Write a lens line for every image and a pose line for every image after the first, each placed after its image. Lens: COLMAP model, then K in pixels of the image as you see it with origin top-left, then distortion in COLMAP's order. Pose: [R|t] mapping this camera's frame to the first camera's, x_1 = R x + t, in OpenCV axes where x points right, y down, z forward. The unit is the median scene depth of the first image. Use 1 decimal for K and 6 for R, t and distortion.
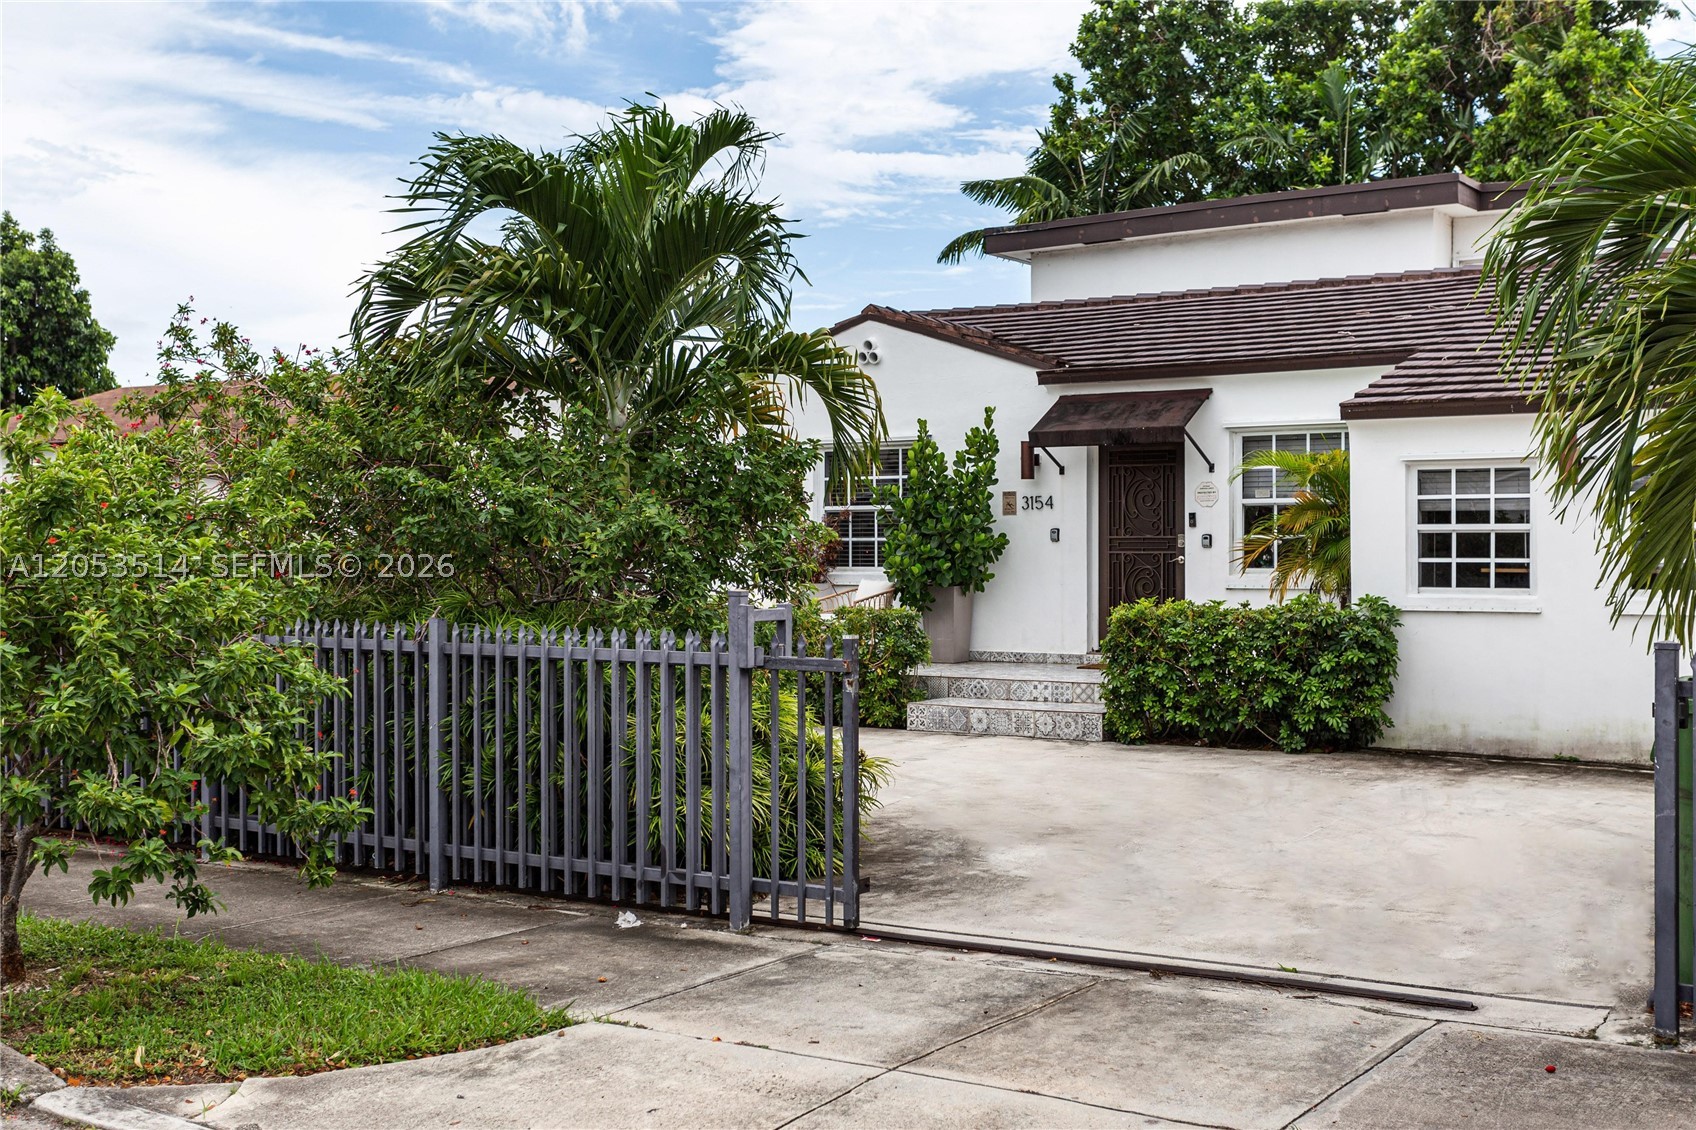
lens RADIAL K [[1872.5, 0, 853.6], [0, 1872.5, 493.1], [0, 0, 1]] dist [0.004879, -0.001348]
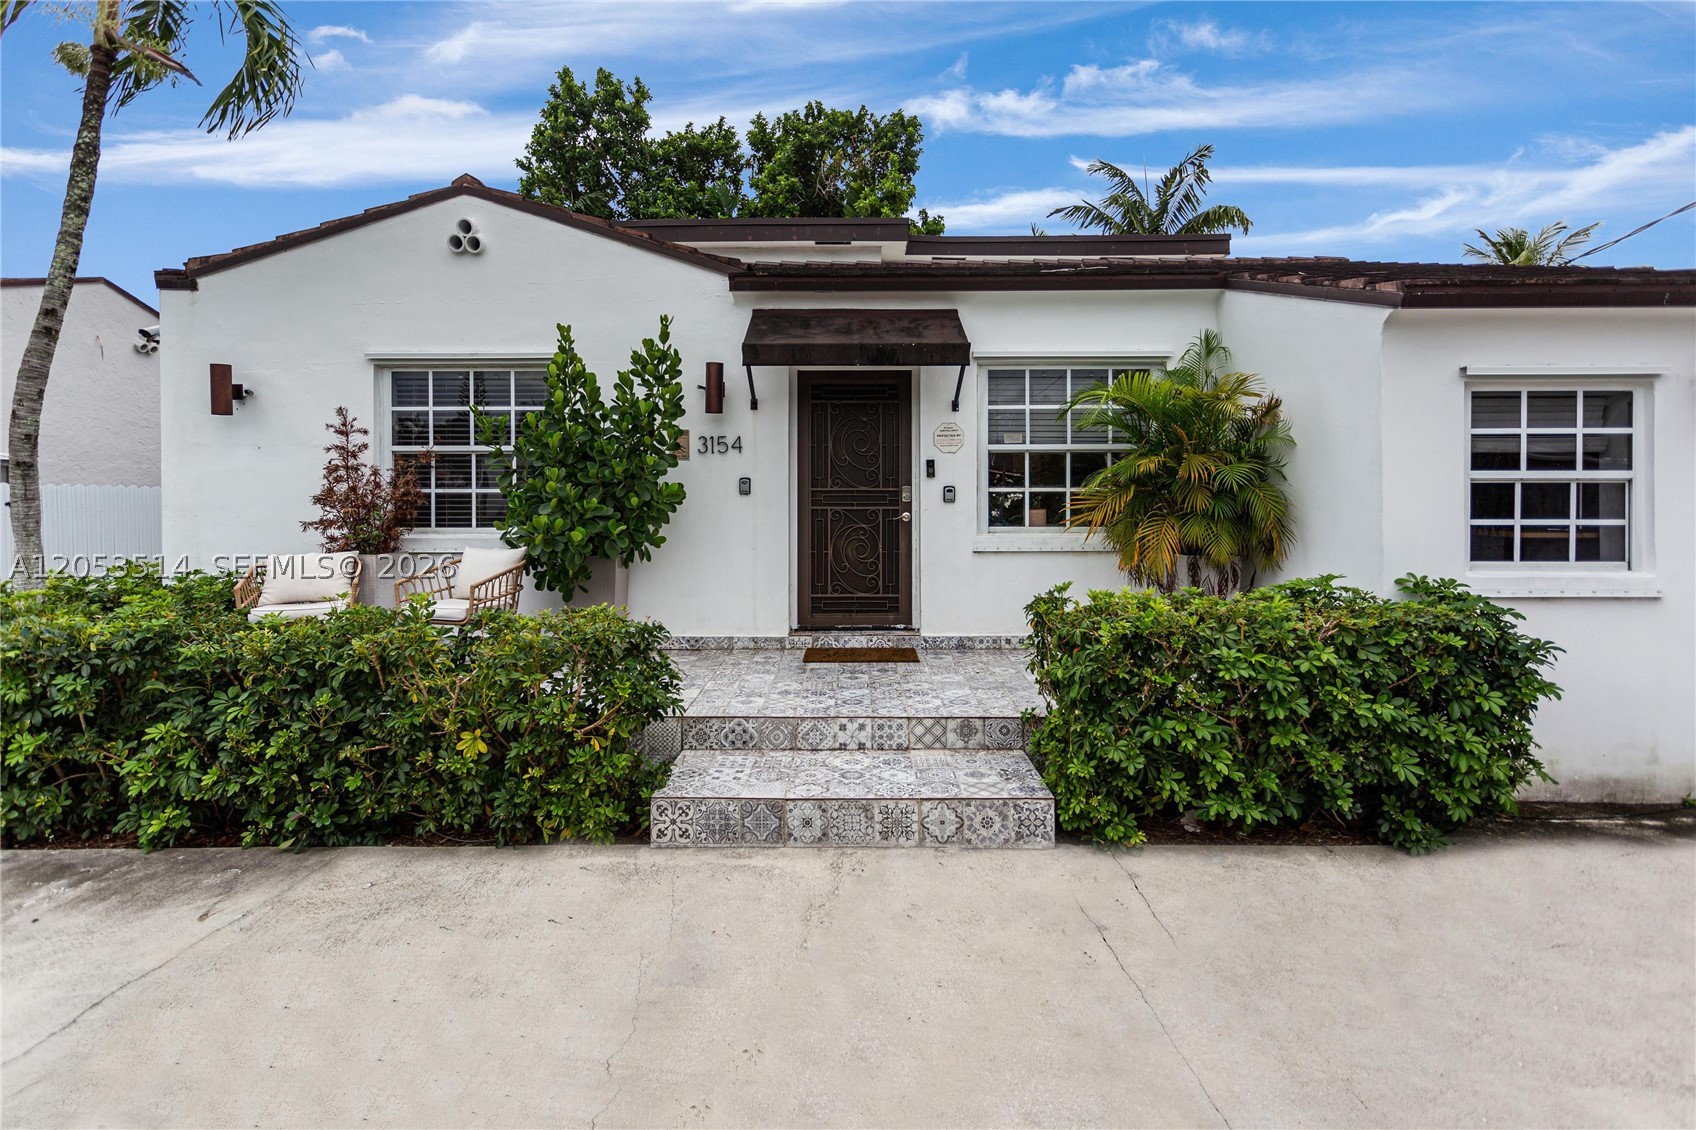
lens RADIAL K [[835.8, 0, 841.8], [0, 835.8, 501.5], [0, 0, 1]] dist [0.007439, 0.000264]
pose [[0.843632, -0.001406, 0.536920, -0.053195], [-0.016142, 0.999478, 0.027981, 0.020789], [-0.536679, -0.032273, 0.843169, 0.775401]]
